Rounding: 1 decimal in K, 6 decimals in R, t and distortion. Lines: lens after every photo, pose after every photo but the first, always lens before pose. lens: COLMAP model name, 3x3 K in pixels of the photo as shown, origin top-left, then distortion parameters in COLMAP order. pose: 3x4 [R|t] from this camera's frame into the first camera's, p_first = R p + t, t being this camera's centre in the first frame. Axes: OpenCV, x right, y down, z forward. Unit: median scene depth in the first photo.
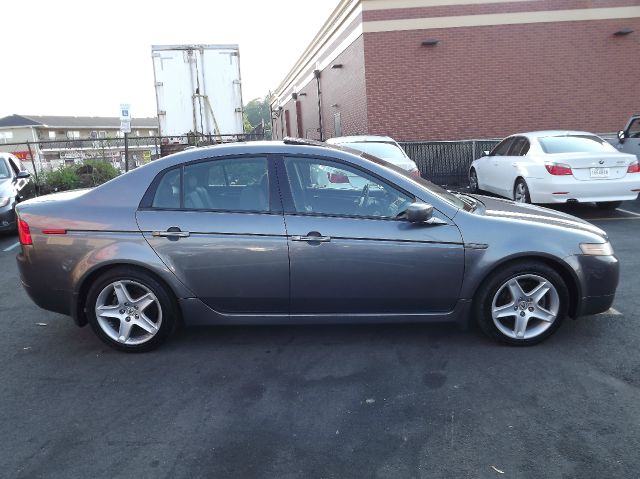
lens RADIAL K [[458.3, 0, 316.3], [0, 458.3, 241.6], [0, 0, 1]] dist [-0.085359, 0.028017]
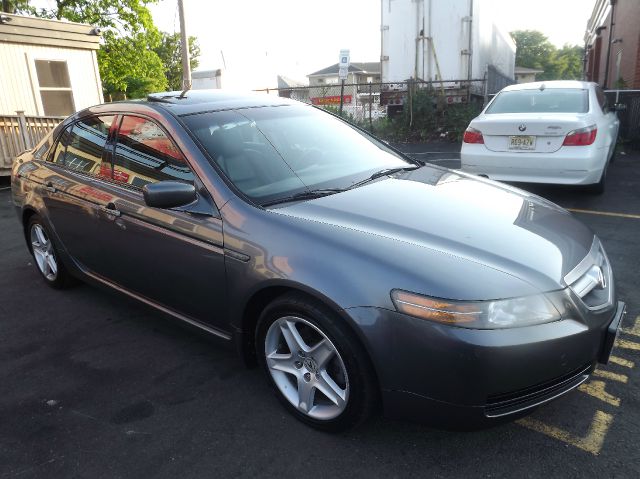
lens RADIAL K [[467.4, 0, 301.8], [0, 467.4, 221.0], [0, 0, 1]] dist [-0.076240, 0.048316]
pose [[0.787253, 0.156617, -0.596409, 0.743310], [-0.116328, 0.987562, 0.105783, -0.113163], [0.605558, -0.013899, 0.795680, 0.449689]]
